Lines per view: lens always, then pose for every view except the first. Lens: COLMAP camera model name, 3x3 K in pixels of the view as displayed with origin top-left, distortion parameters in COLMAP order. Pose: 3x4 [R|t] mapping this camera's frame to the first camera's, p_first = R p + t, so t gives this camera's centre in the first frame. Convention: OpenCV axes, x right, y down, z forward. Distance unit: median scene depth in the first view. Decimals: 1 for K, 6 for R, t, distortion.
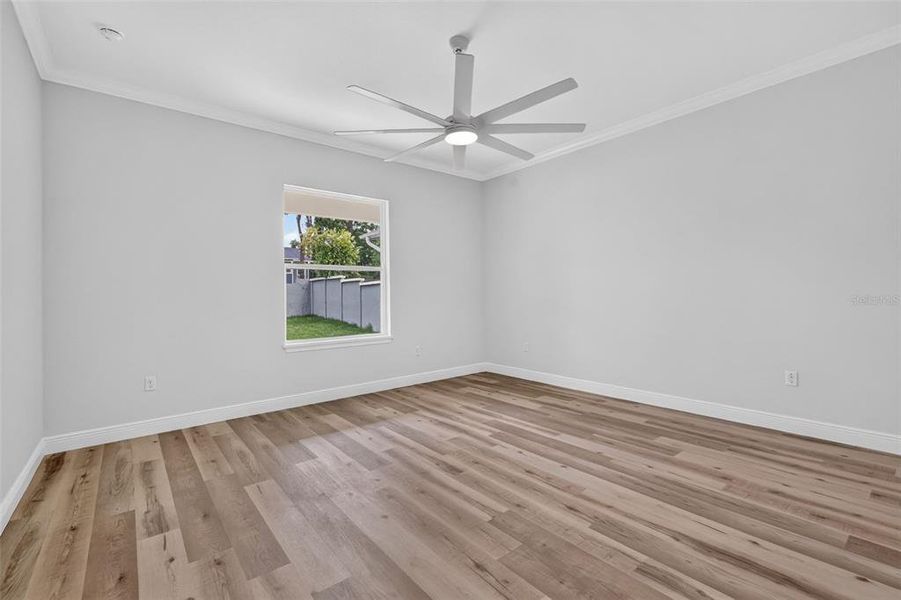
lens RADIAL K [[391.8, 0, 456.5], [0, 391.8, 297.6], [0, 0, 1]] dist [0.003009, 0.000894]
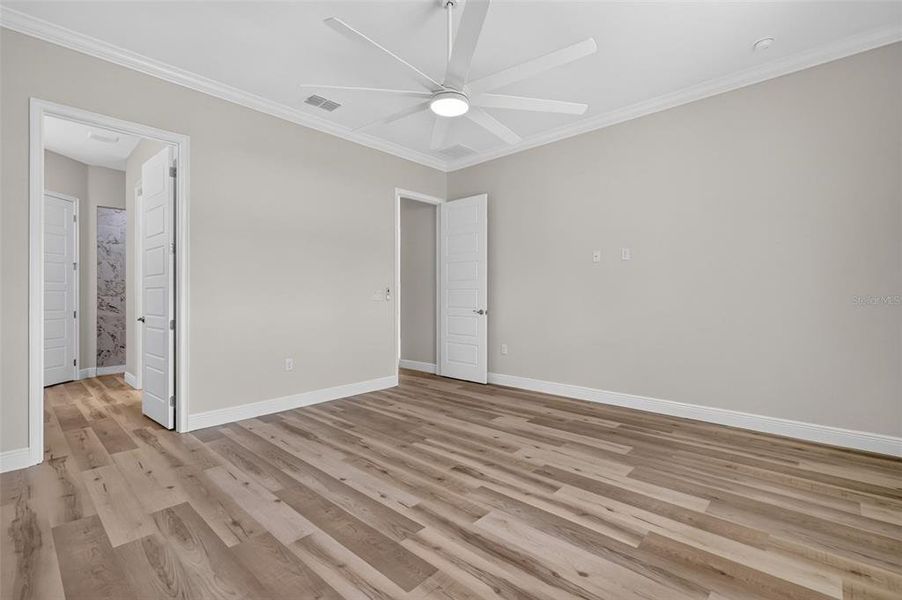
lens RADIAL K [[392.3, 0, 457.1], [0, 392.3, 297.6], [0, 0, 1]] dist [0.003009, 0.000894]
pose [[-0.988557, 0.022734, -0.149127, 0.138052], [0.020719, 0.999672, 0.015052, 0.000977], [0.149421, 0.011790, -0.988703, 1.936024]]
